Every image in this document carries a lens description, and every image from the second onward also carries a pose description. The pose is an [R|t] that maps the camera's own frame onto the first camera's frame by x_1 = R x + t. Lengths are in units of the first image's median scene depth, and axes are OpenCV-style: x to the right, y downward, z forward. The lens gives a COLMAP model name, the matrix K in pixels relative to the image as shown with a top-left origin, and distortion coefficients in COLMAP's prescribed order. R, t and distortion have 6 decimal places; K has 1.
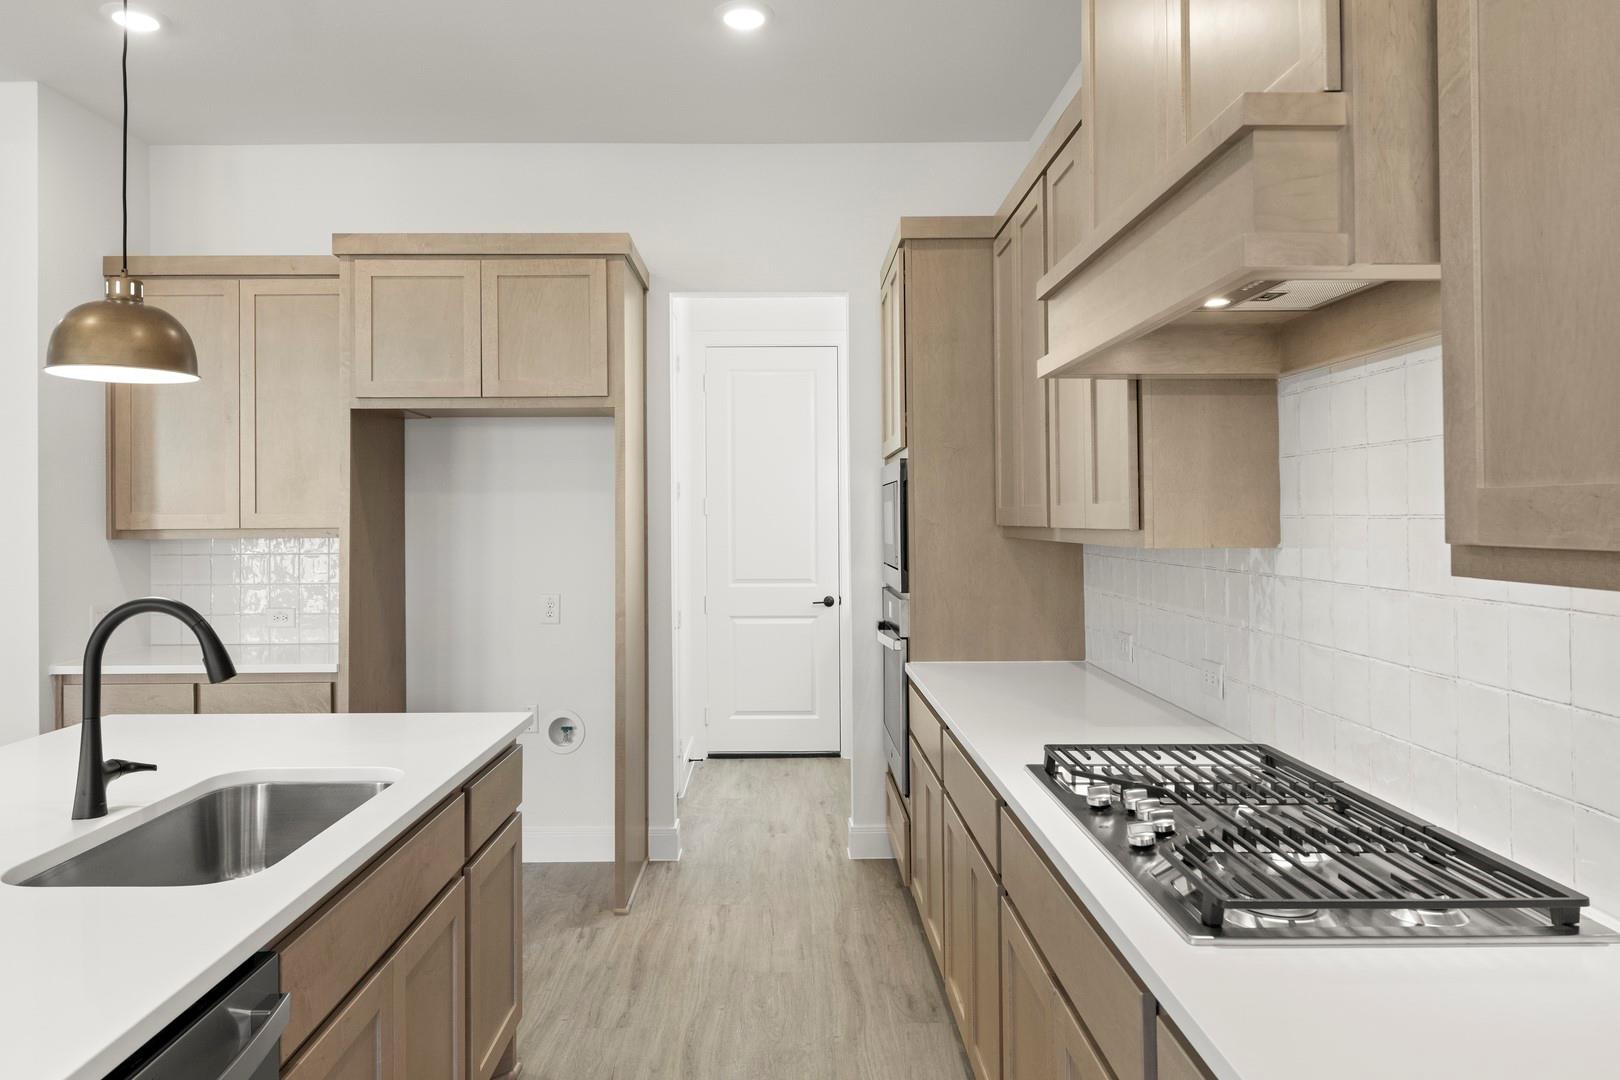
lens RADIAL K [[1070.4, 0, 810.0], [0, 1070.4, 540.0], [0, 0, 1]] dist [-0.001473, 0.000047]
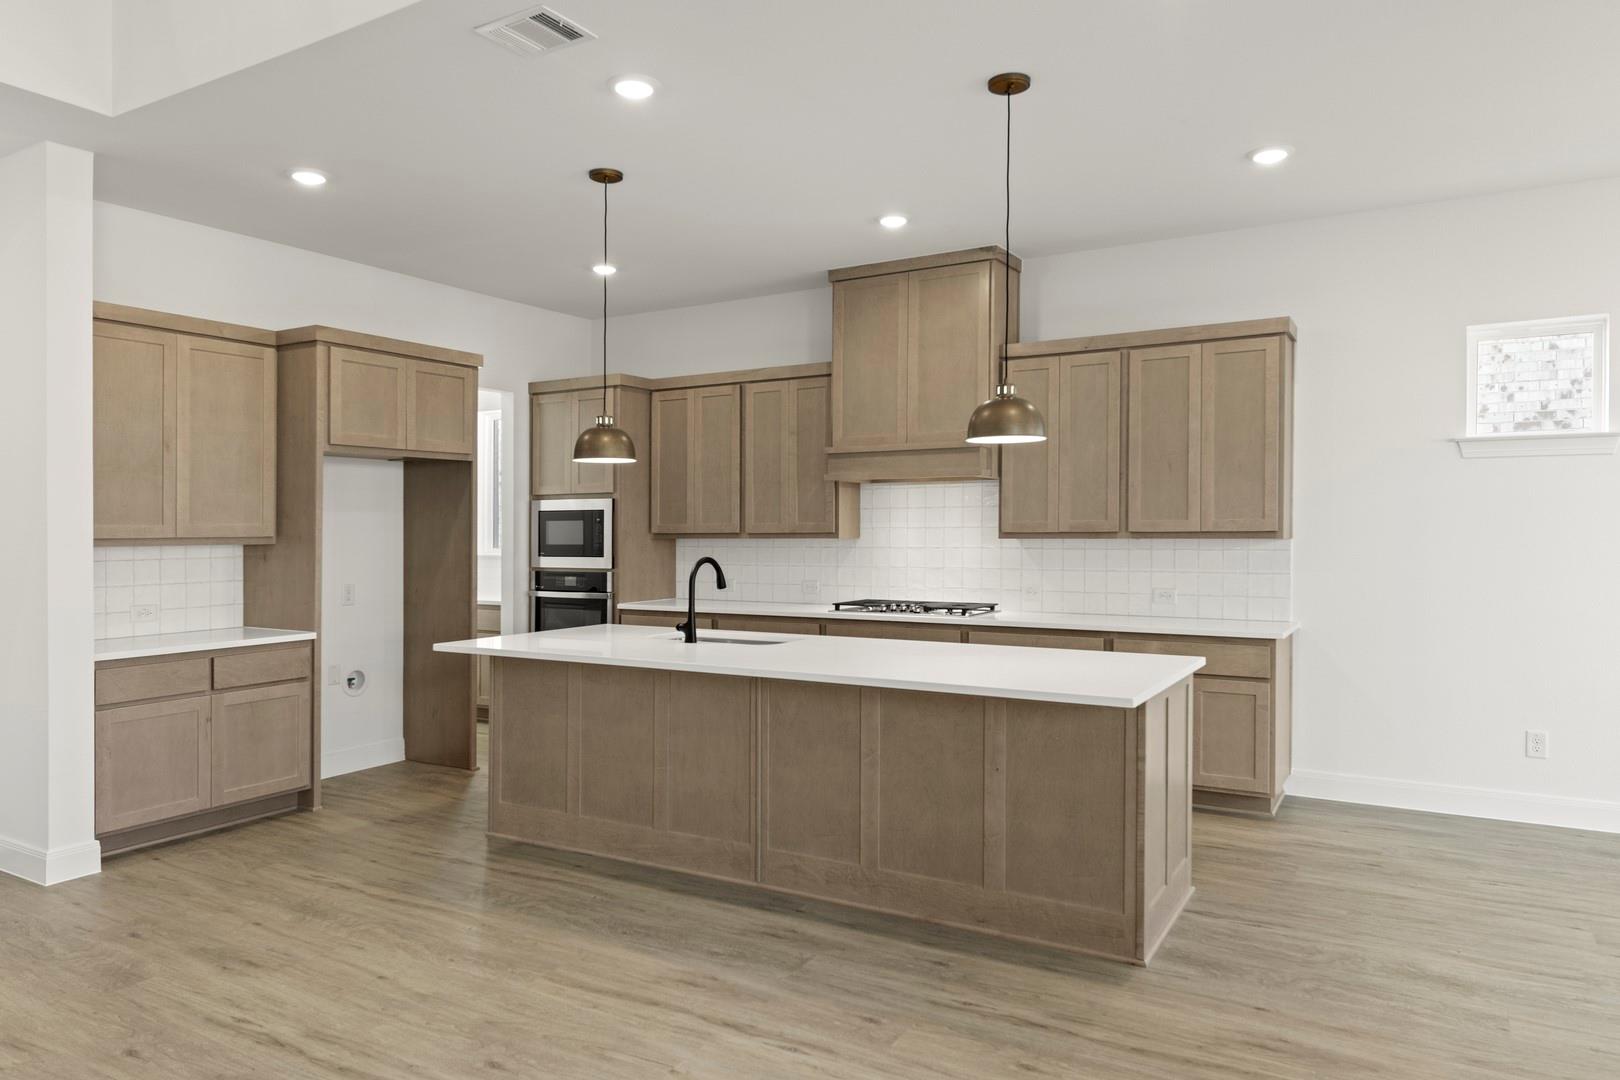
lens RADIAL K [[1070.4, 0, 810.0], [0, 1070.4, 540.0], [0, 0, 1]] dist [-0.001473, 0.000047]
pose [[0.516033, 0.000047, 0.856569, -2.358675], [0.014616, 0.999854, -0.008860, 0.040352], [-0.856444, 0.017092, 0.515957, -0.506330]]
